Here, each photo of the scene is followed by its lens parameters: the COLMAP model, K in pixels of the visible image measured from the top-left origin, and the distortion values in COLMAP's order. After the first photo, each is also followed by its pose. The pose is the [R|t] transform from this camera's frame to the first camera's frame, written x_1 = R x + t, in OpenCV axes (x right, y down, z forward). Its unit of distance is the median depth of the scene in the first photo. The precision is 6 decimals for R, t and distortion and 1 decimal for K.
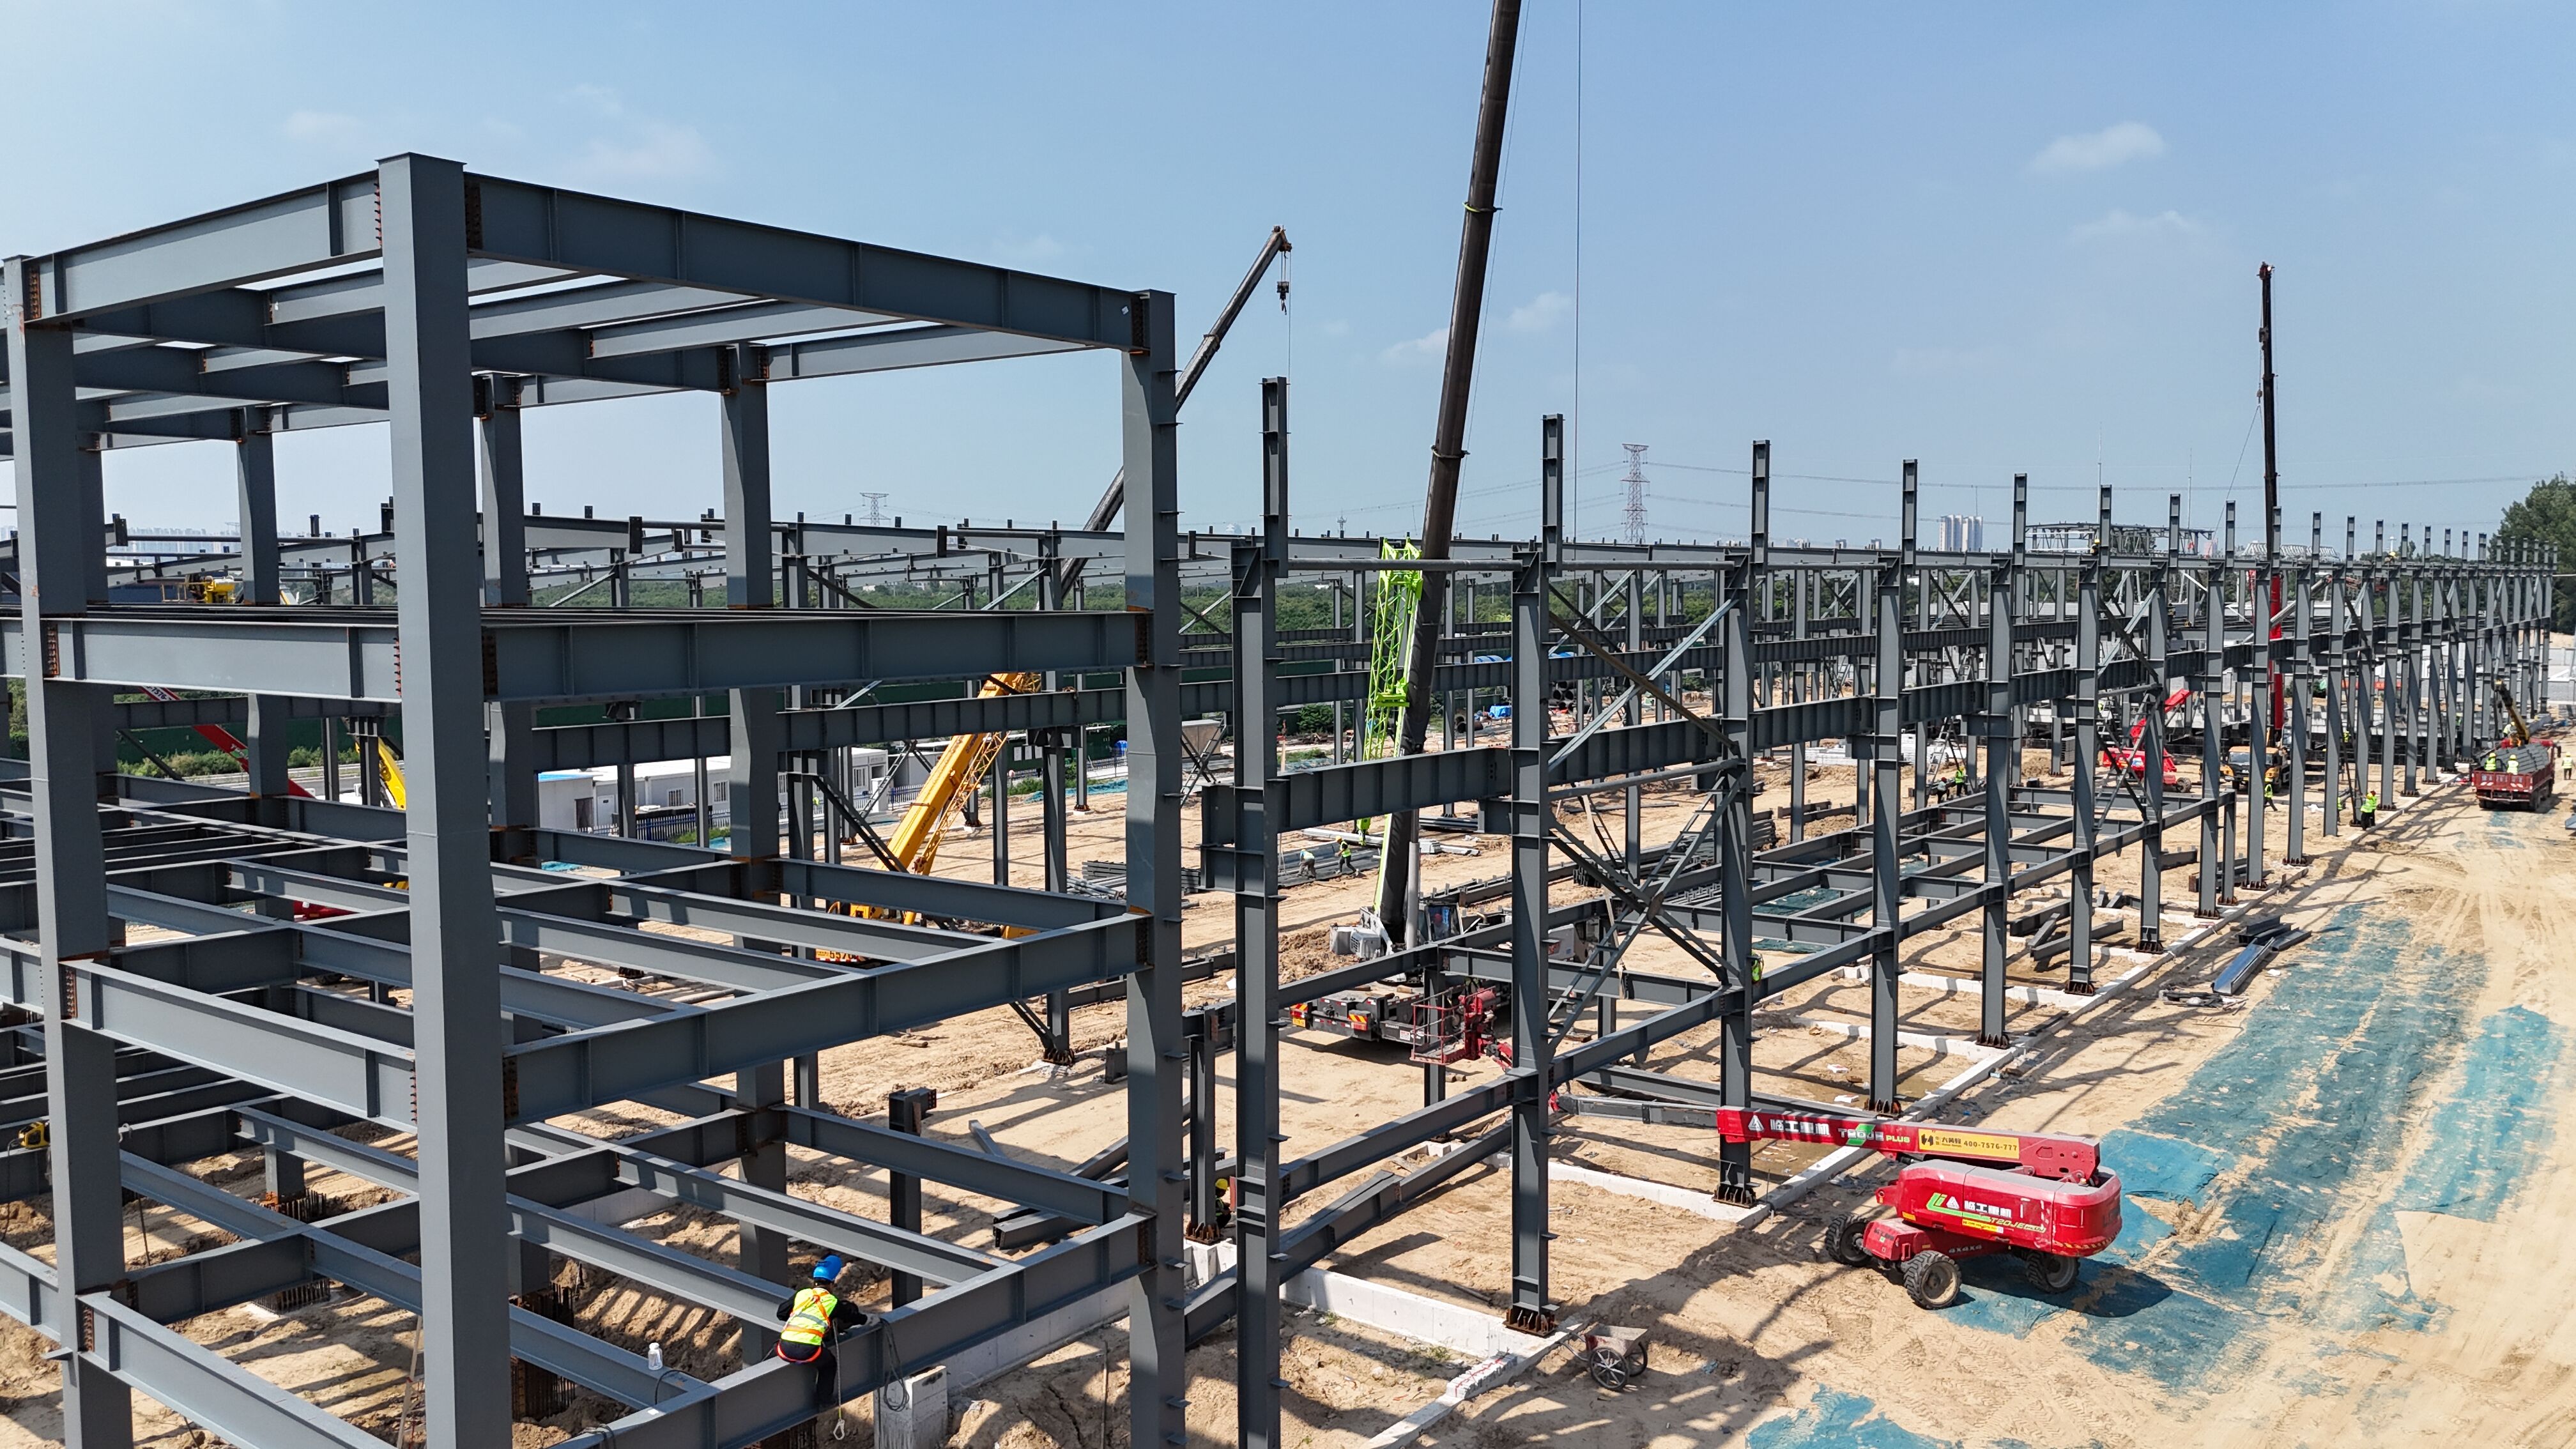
lens RADIAL K [[1893.8, 0, 1285.8], [0, 1893.8, 727.7], [0, 0, 1]] dist [0.082439, -0.080799]
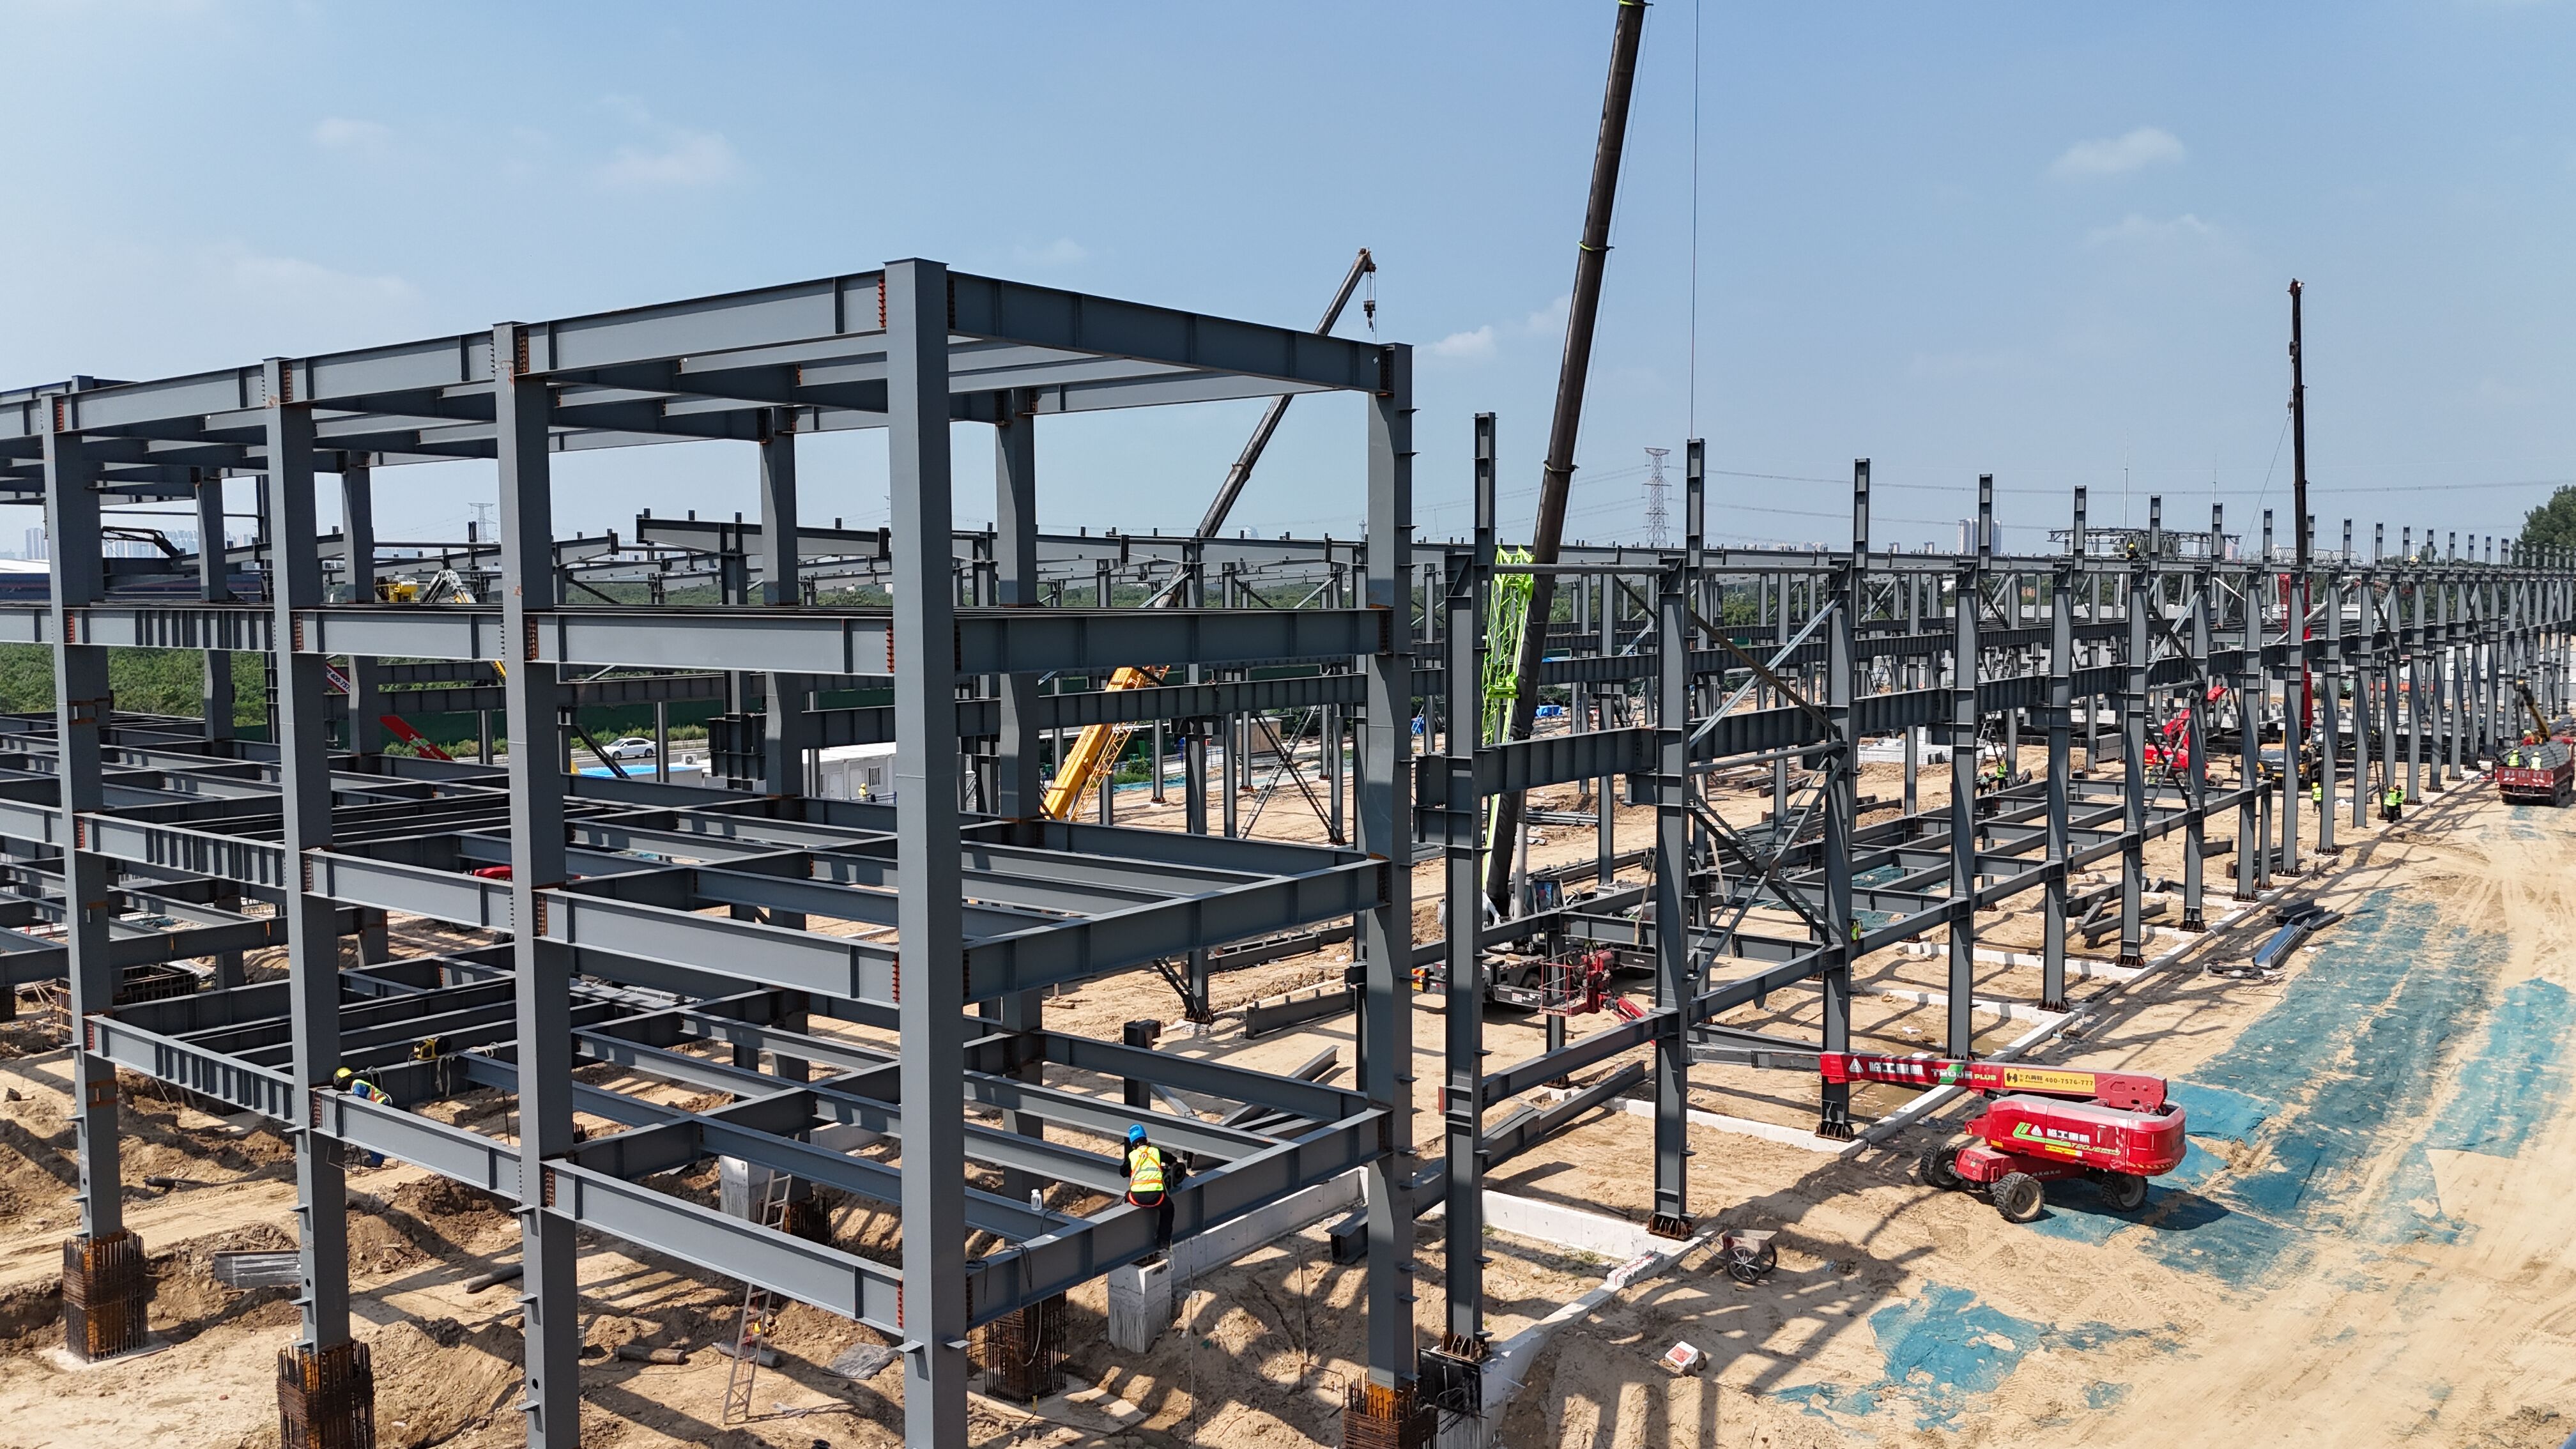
lens RADIAL K [[1897.1, 0, 1286.2], [0, 1897.1, 726.7], [0, 0, 1]] dist [0.078092, -0.074621]
pose [[0.999970, 0.001616, -0.007513, -0.061031], [-0.001632, 0.999997, -0.001994, 0.007741], [0.007510, 0.002006, 0.999970, -0.097775]]
